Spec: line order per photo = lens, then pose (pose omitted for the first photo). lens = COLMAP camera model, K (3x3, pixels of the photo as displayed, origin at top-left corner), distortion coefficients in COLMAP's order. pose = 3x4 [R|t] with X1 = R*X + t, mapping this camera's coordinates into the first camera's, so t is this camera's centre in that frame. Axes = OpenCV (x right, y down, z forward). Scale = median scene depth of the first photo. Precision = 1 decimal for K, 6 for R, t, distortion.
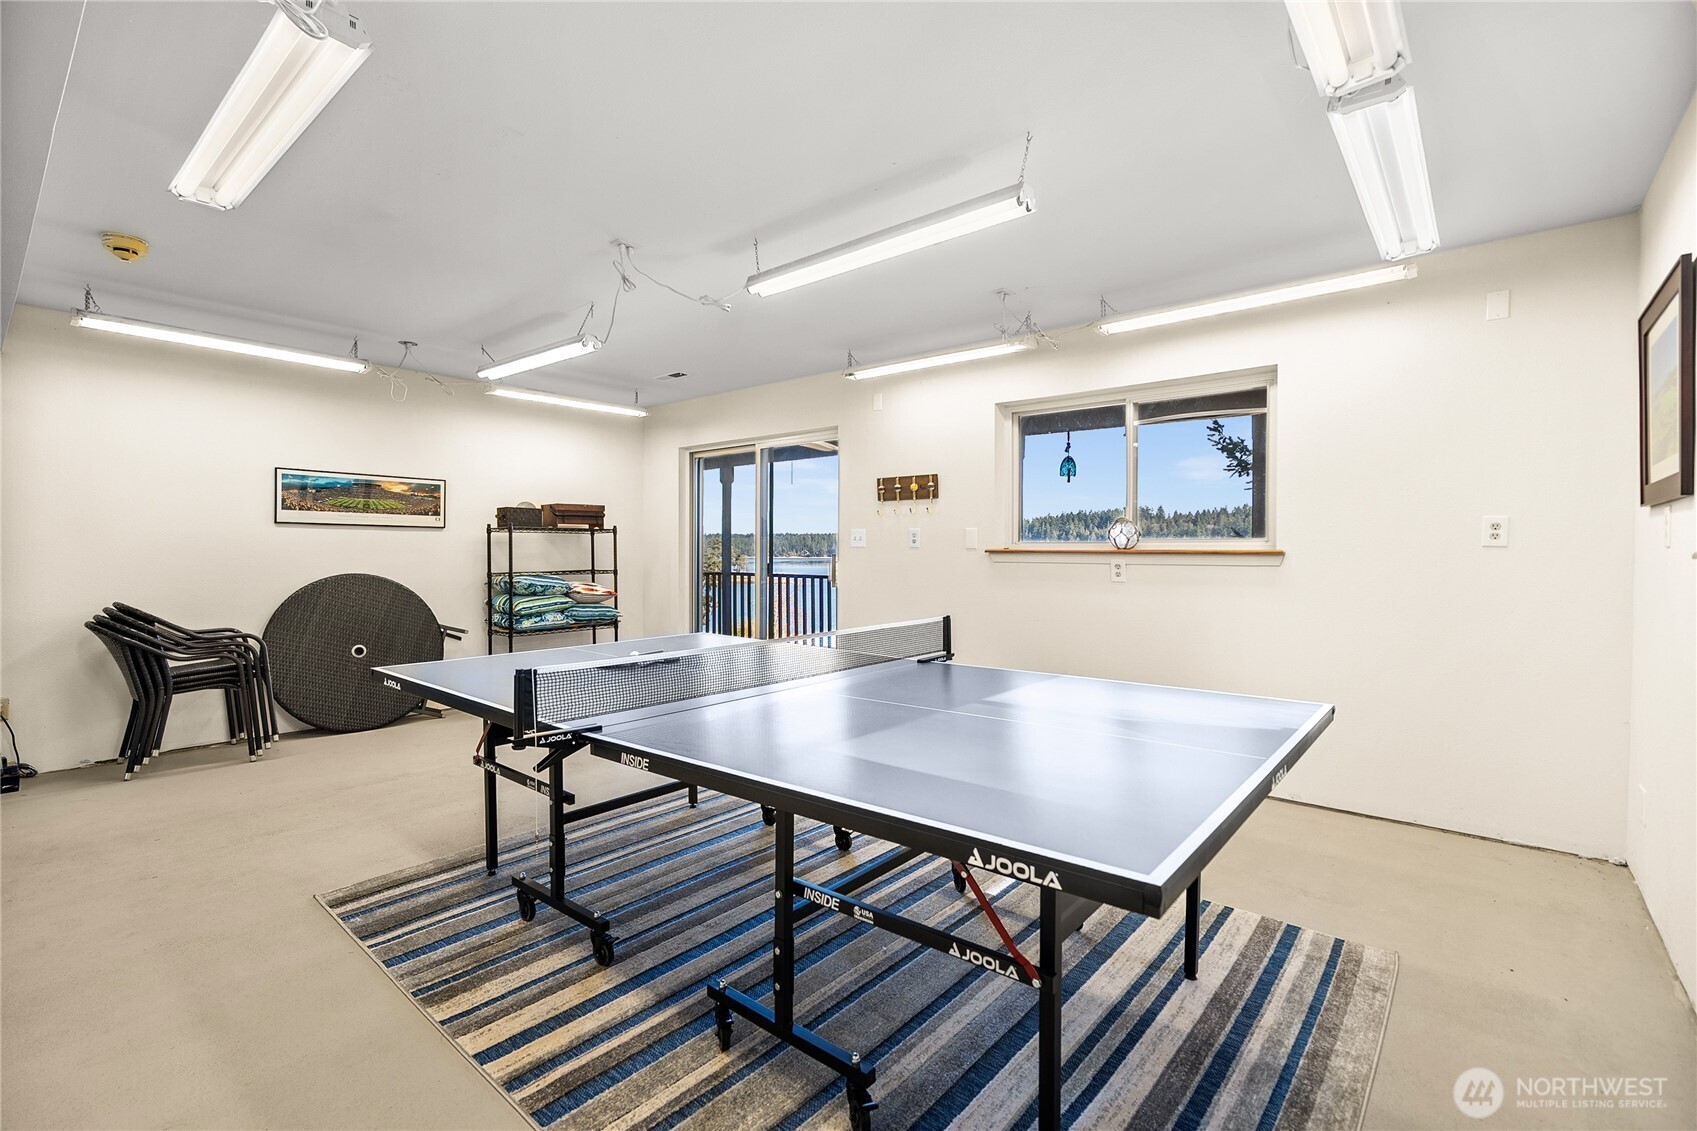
lens RADIAL K [[769.4, 0, 838.0], [0, 769.4, 556.2], [0, 0, 1]] dist [-0.002065, 0.000545]
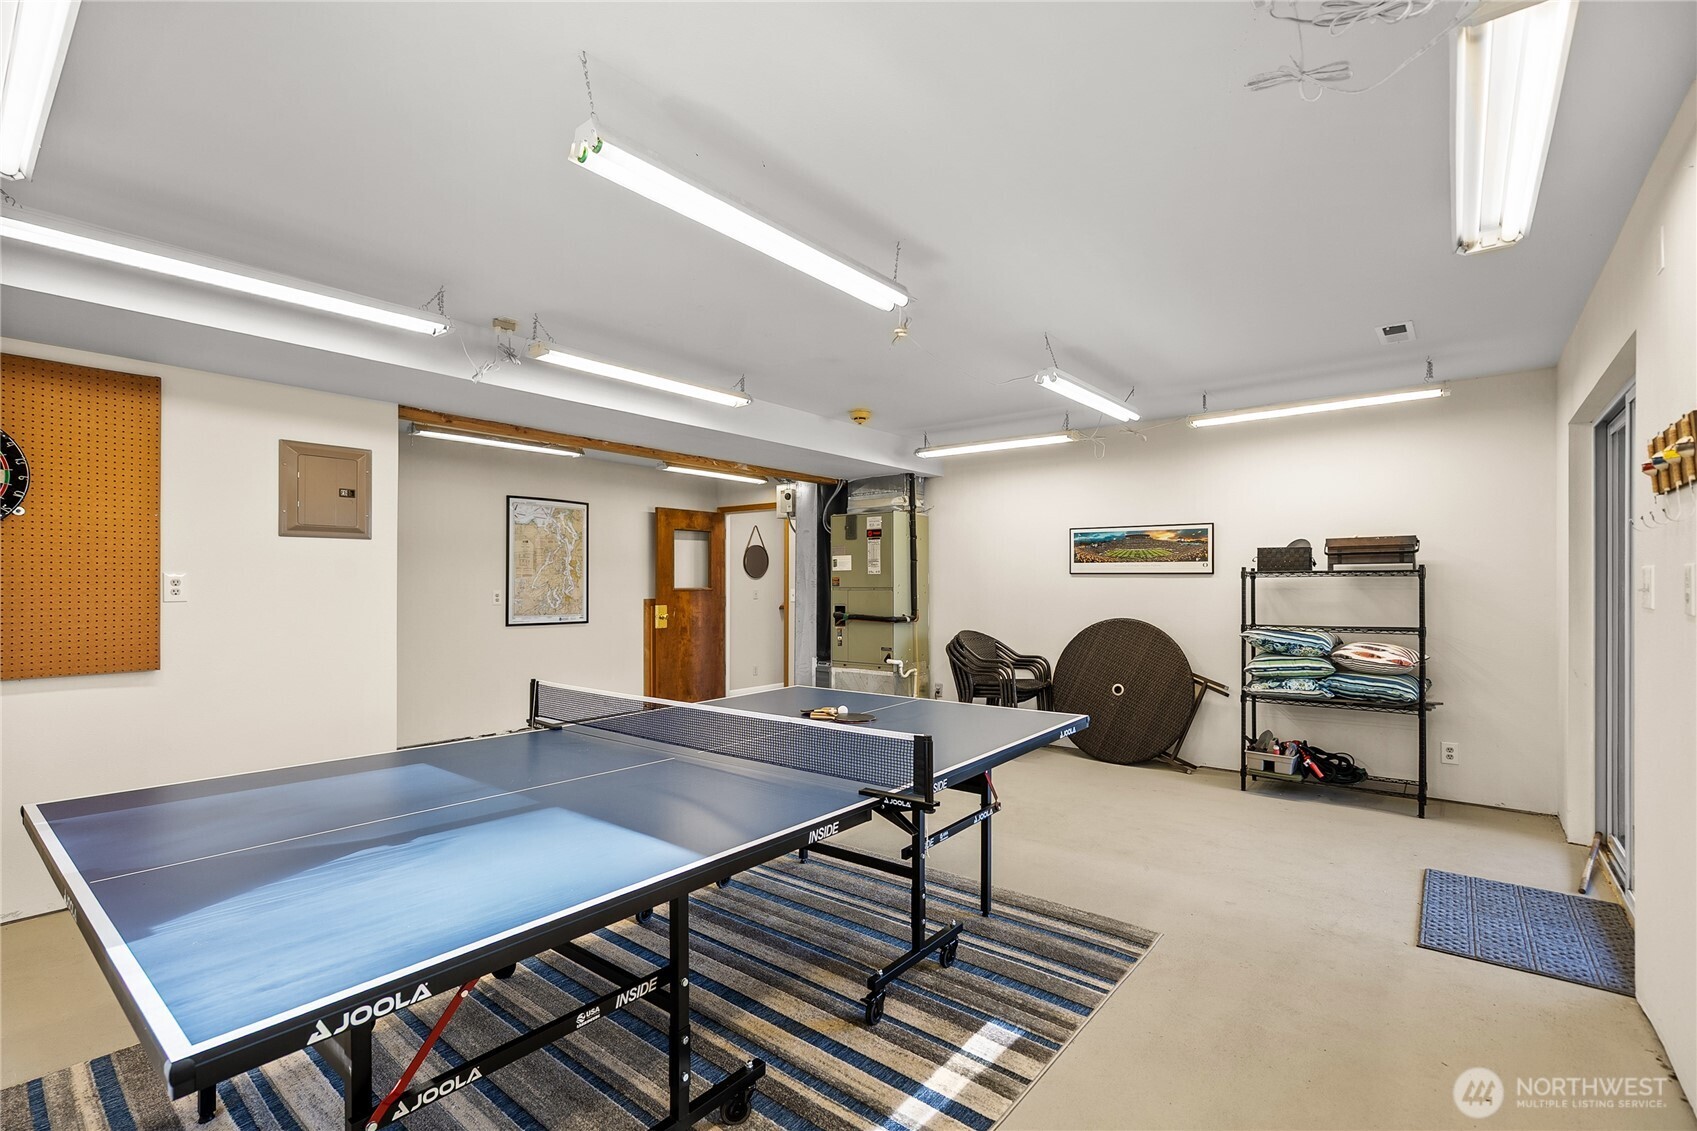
lens RADIAL K [[769.4, 0, 838.0], [0, 769.4, 556.2], [0, 0, 1]] dist [-0.002065, 0.000545]
pose [[0.034328, -0.035746, -0.998771, 0.418139], [-0.004920, 0.999342, -0.035936, -0.022461], [0.999399, 0.006147, 0.034130, 0.516191]]
